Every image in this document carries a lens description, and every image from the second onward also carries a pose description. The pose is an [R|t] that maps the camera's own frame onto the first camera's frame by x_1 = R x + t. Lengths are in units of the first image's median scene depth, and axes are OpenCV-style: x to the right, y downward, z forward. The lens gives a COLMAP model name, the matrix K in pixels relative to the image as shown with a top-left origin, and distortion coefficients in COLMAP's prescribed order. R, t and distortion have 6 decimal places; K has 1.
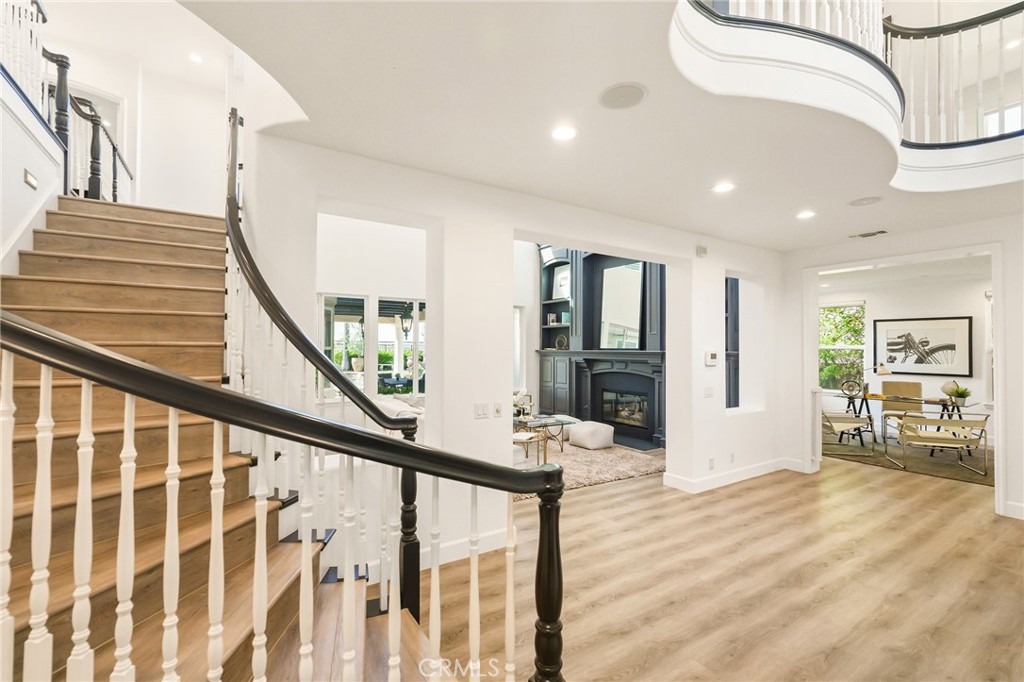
lens RADIAL K [[456.6, 0, 504.2], [0, 456.6, 343.5], [0, 0, 1]] dist [-0.004058, 0.000575]
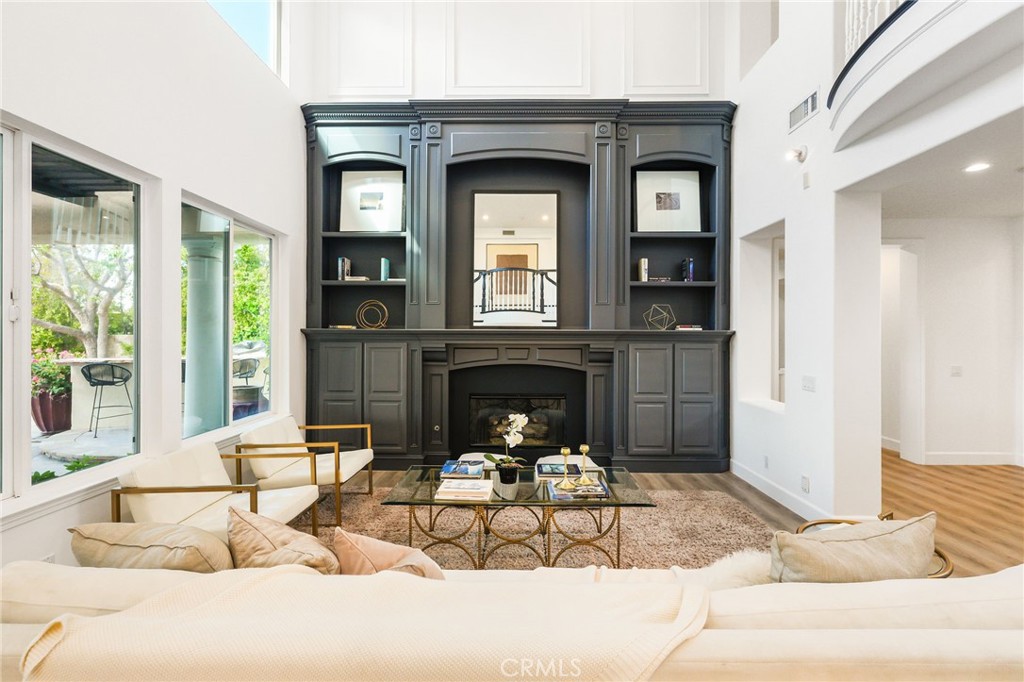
lens RADIAL K [[456.6, 0, 517.5], [0, 456.6, 337.0], [0, 0, 1]] dist [-0.004058, 0.000575]
pose [[0.546636, -0.006956, 0.837342, -0.229877], [-0.012145, 0.999794, 0.016234, 0.013132], [-0.837282, -0.019043, 0.546439, 0.575301]]
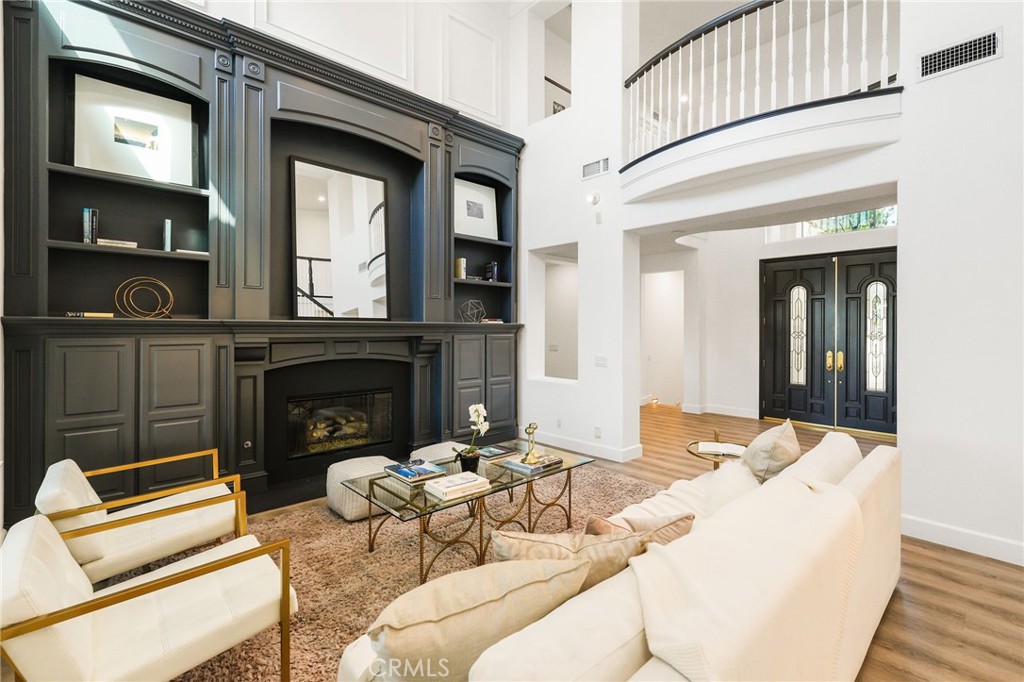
lens RADIAL K [[456.6, 0, 505.9], [0, 456.6, 330.0], [0, 0, 1]] dist [-0.004058, 0.000575]
pose [[-0.171800, -0.011404, 0.985066, -0.292867], [-0.019242, 0.999781, 0.008218, 0.015345], [-0.984944, -0.017543, -0.171982, 0.784208]]
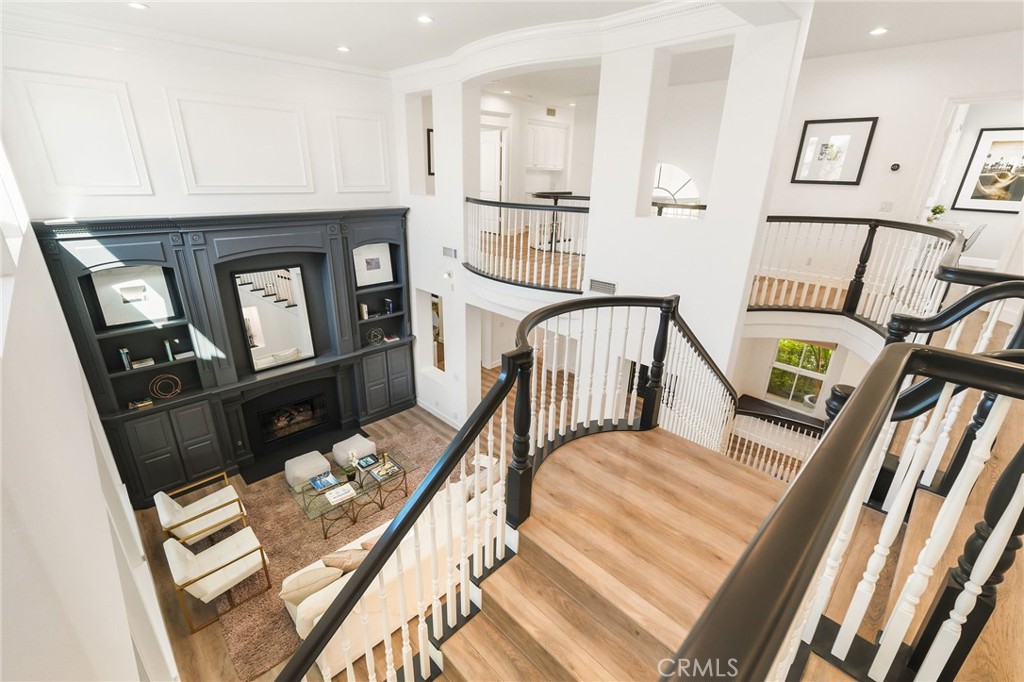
lens RADIAL K [[456.6, 0, 509.4], [0, 456.6, 342.3], [0, 0, 1]] dist [-0.004058, 0.000575]
pose [[-0.203323, -0.363207, 0.909253, -0.557143], [-0.037756, 0.930868, 0.363399, -0.321718], [-0.978383, 0.039557, -0.202981, 0.652800]]
